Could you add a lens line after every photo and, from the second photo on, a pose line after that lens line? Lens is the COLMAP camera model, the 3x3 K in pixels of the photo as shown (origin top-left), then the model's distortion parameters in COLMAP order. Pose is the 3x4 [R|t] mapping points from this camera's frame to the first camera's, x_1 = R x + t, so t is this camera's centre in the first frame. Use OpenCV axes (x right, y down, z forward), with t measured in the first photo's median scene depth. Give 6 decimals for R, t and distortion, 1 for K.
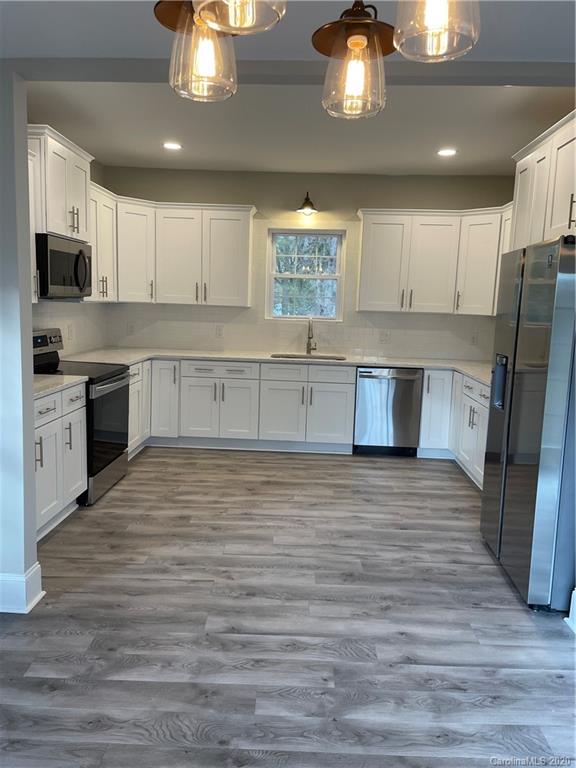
lens RADIAL K [[583.0, 0, 288.0], [0, 583.0, 384.0], [0, 0, 1]] dist [0.105597, -0.134313]
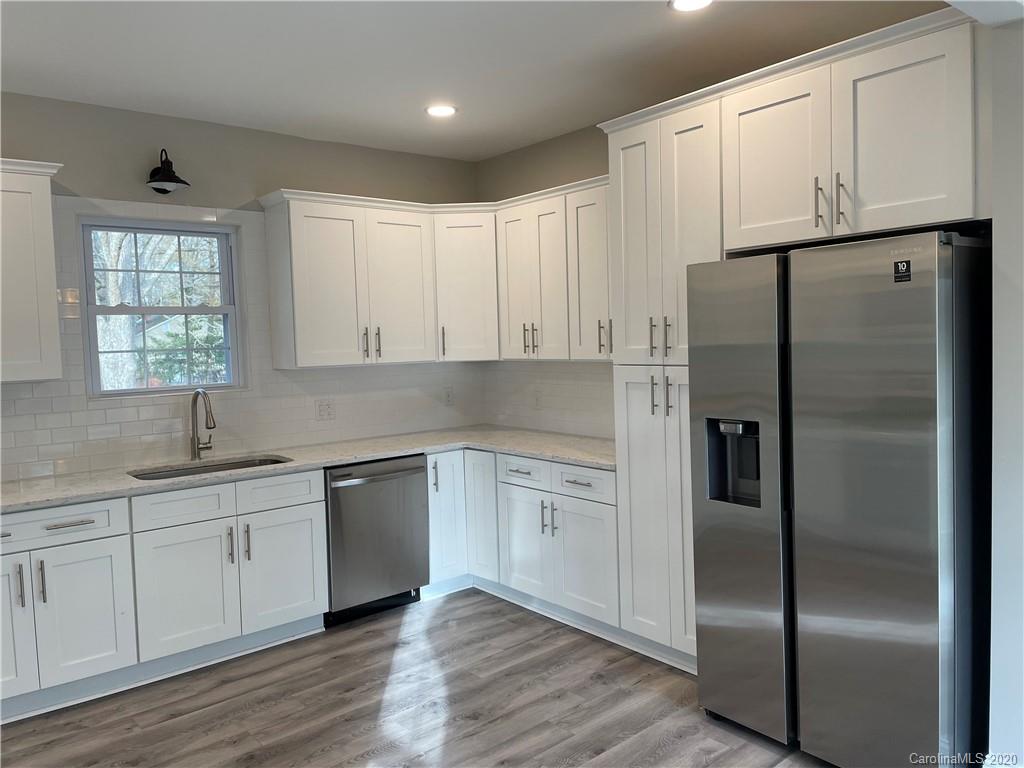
lens RADIAL K [[759.5, 0, 512.0], [0, 759.5, 384.0], [0, 0, 1]] dist [0.096543, -0.128391]
pose [[0.744430, -0.092256, 0.661296, -0.219547], [0.154082, 0.987413, -0.035700, -0.055238], [-0.649678, 0.128470, 0.749275, 0.340505]]
